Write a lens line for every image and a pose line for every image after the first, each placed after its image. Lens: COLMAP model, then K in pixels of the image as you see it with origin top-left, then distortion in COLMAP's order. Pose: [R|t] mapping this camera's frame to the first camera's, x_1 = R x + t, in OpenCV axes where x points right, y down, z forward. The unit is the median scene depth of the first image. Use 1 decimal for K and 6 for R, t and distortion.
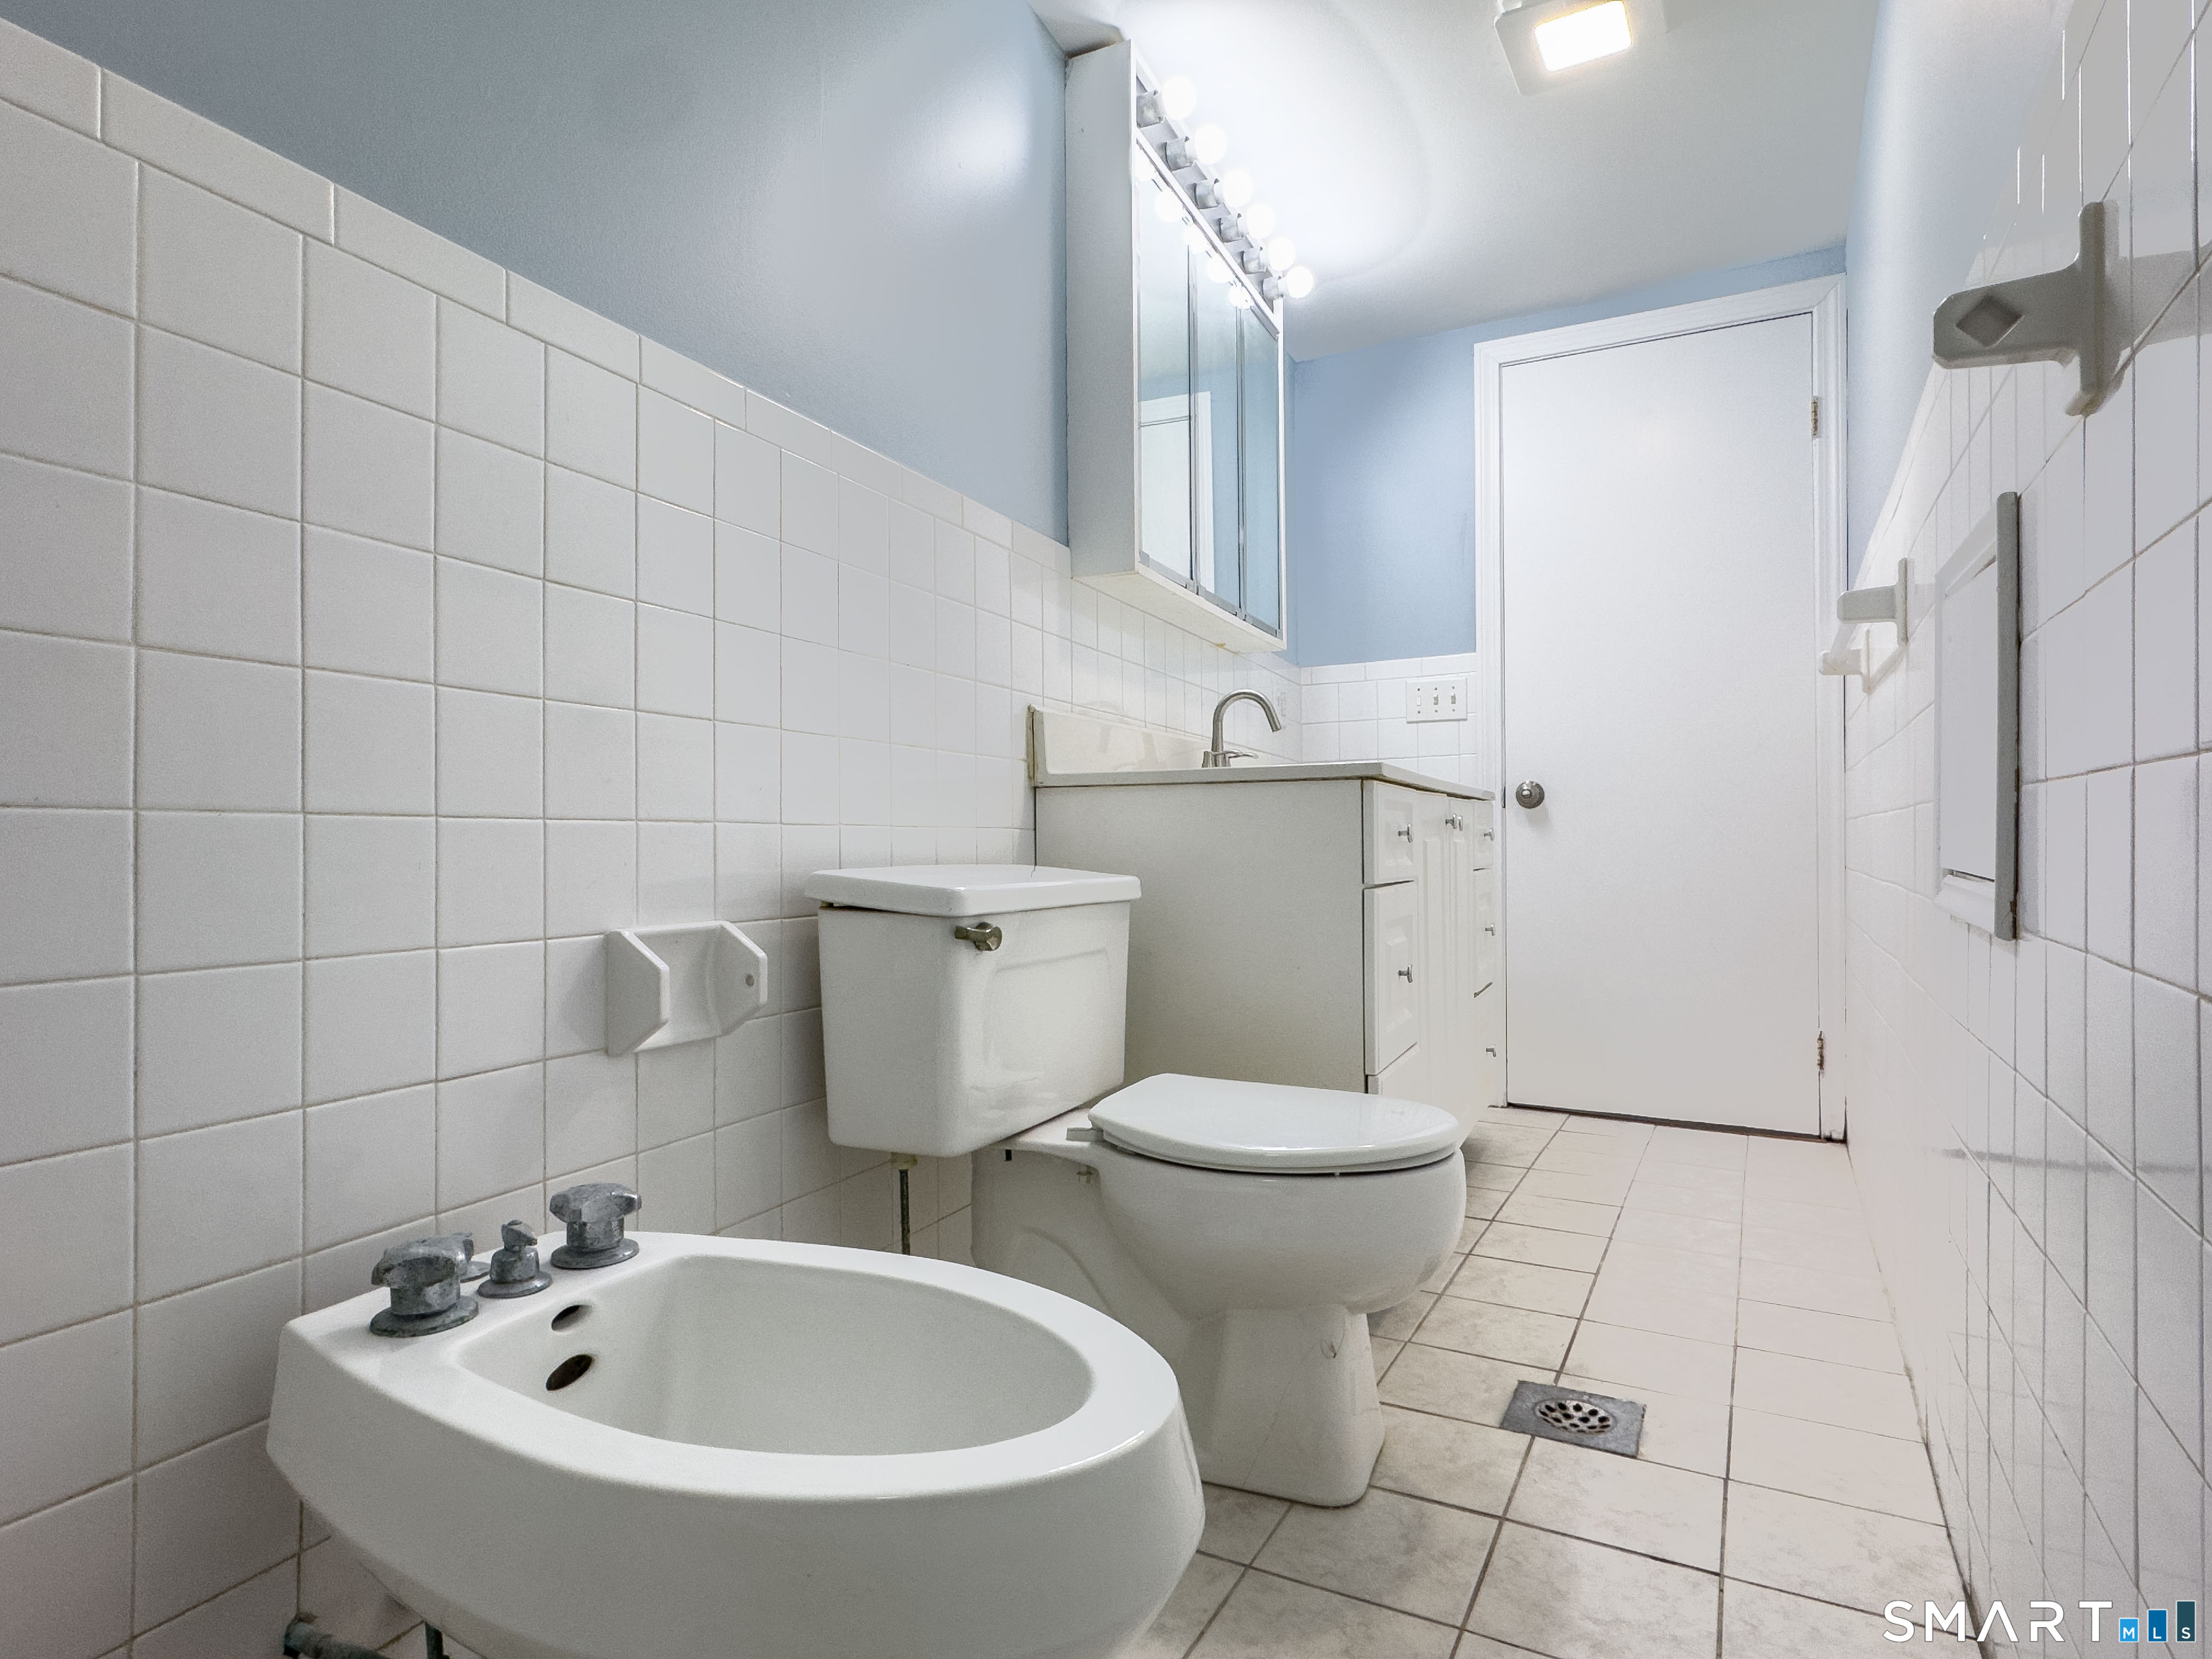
lens RADIAL K [[1202.9, 0, 1100.7], [0, 1202.9, 836.2], [0, 0, 1]] dist [-0.002804, -0.000831]
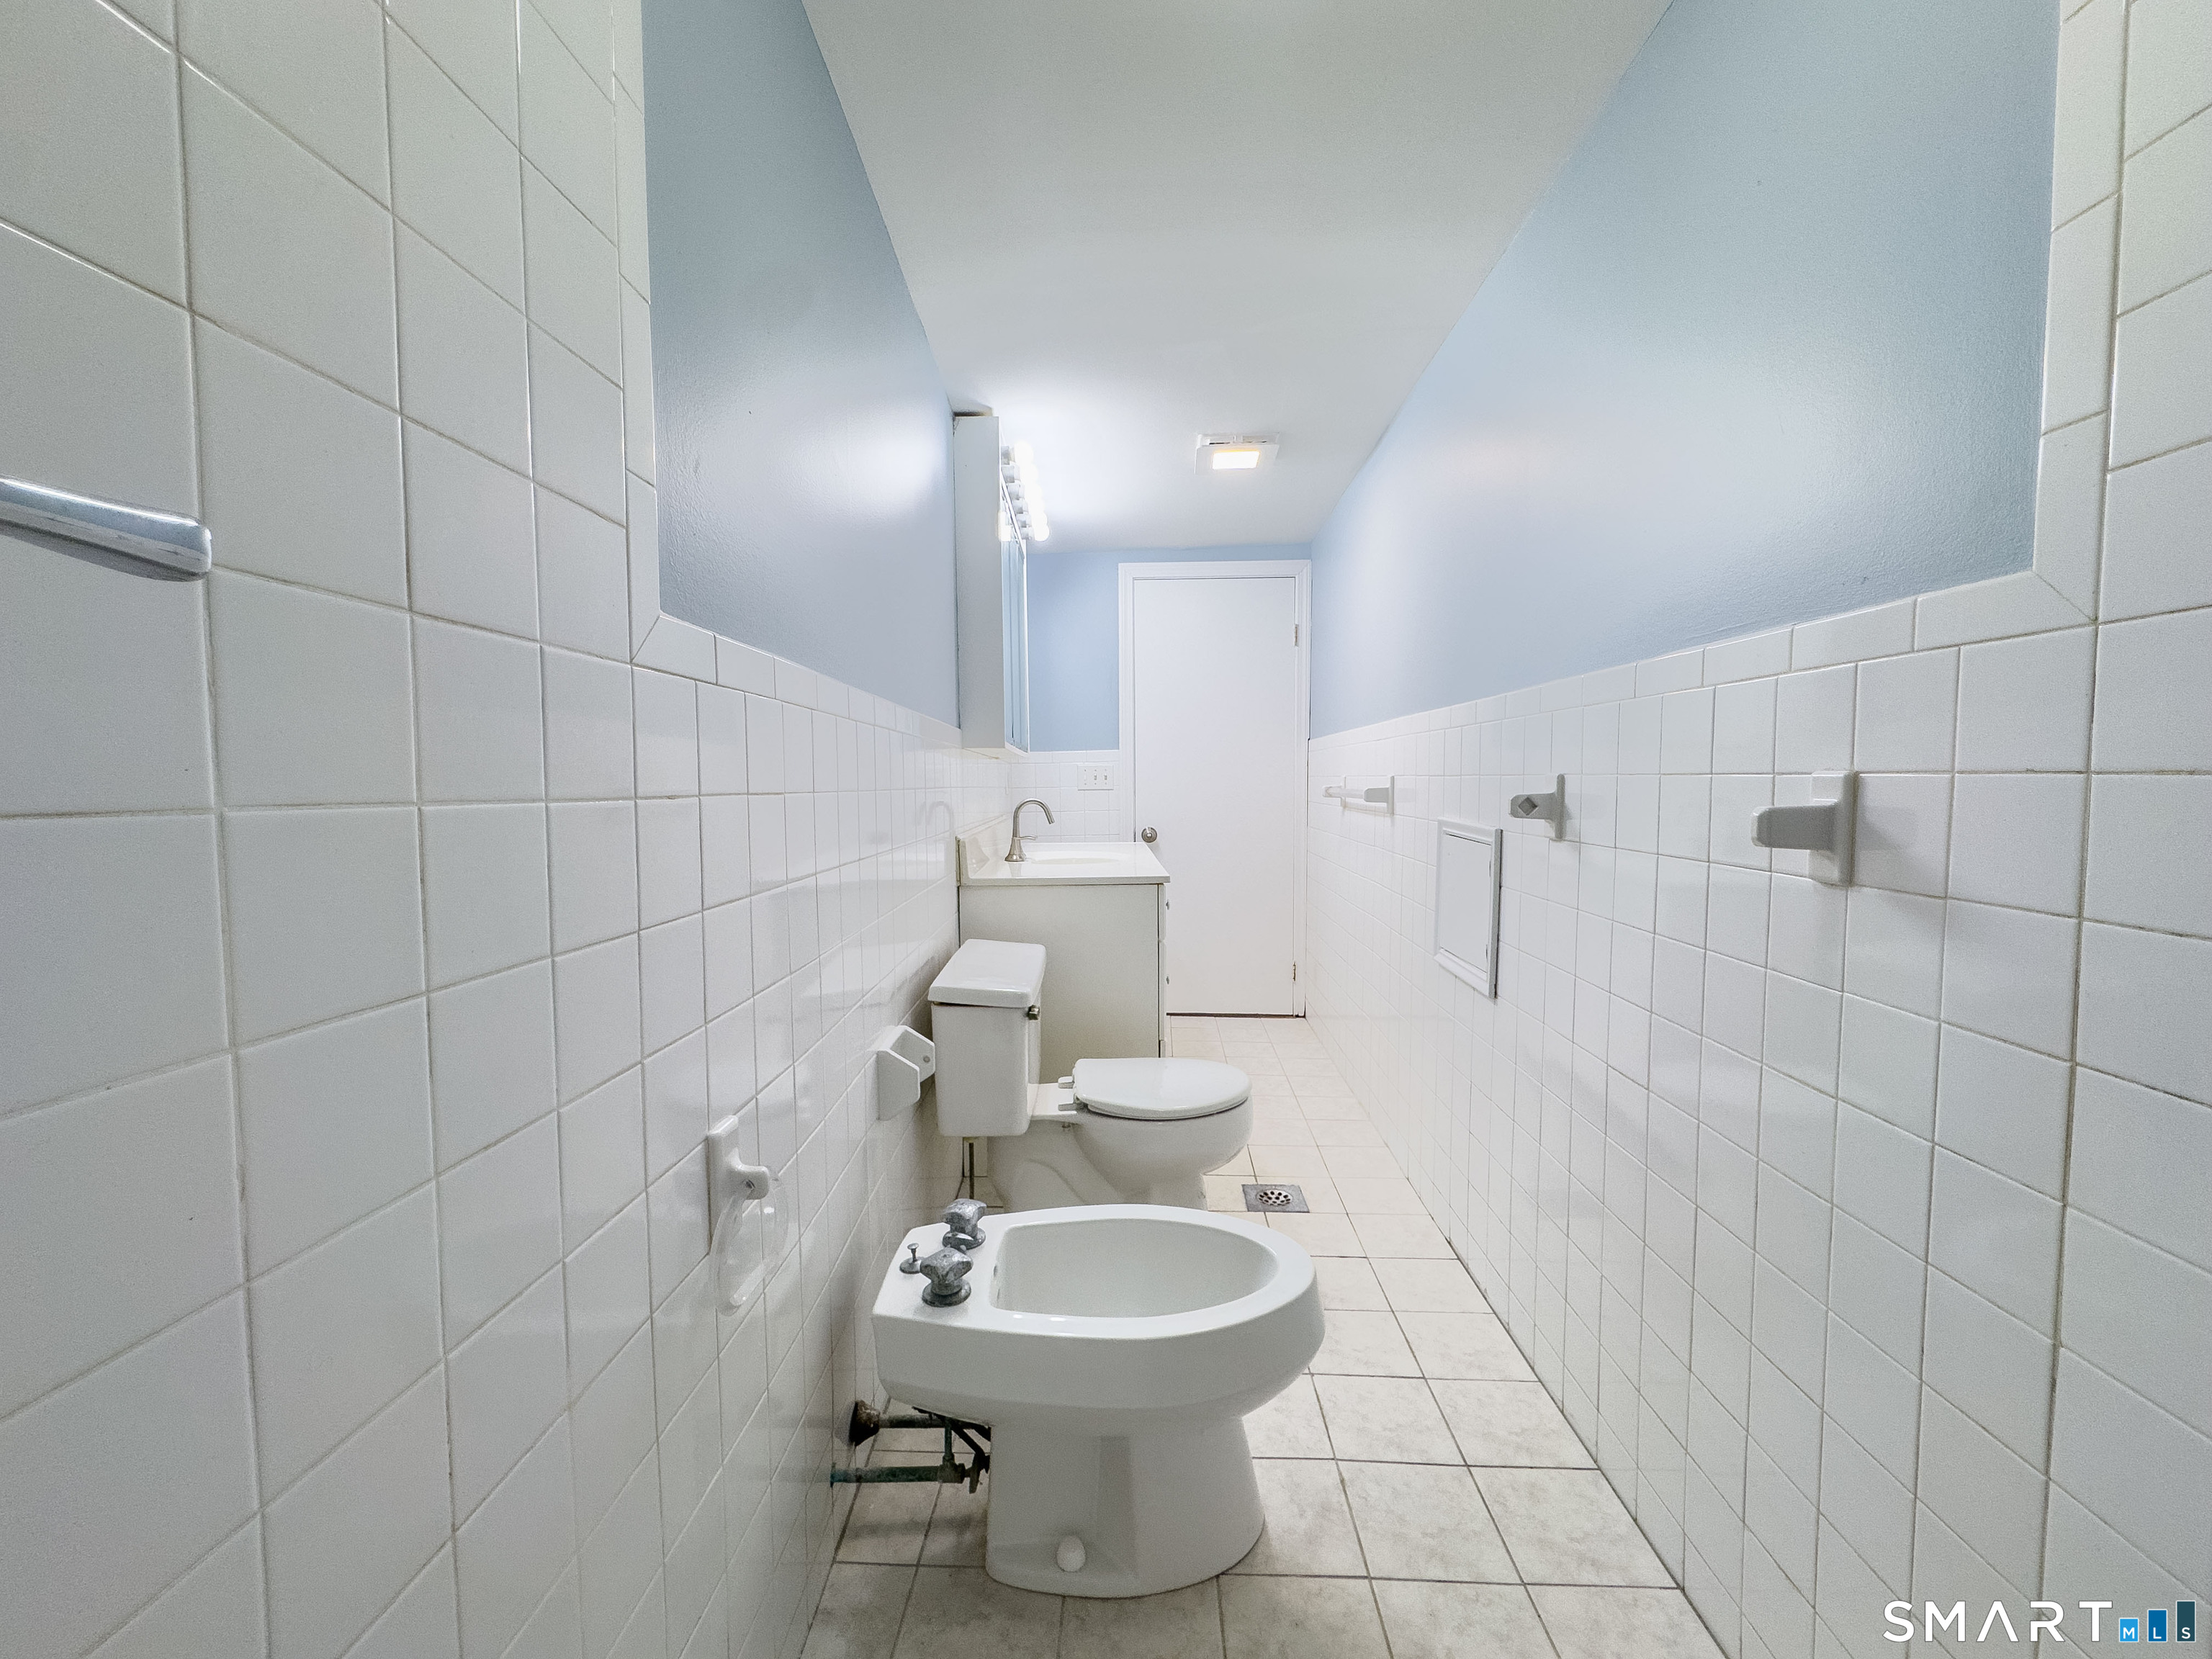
lens RADIAL K [[883.2, 0, 1099.3], [0, 883.2, 830.7], [0, 0, 1]] dist [-0.000895, 0.000870]
pose [[0.900839, -0.028925, 0.433189, -0.520138], [0.001215, 0.997942, 0.064108, -0.249929], [-0.434151, -0.057224, 0.899021, -0.207656]]
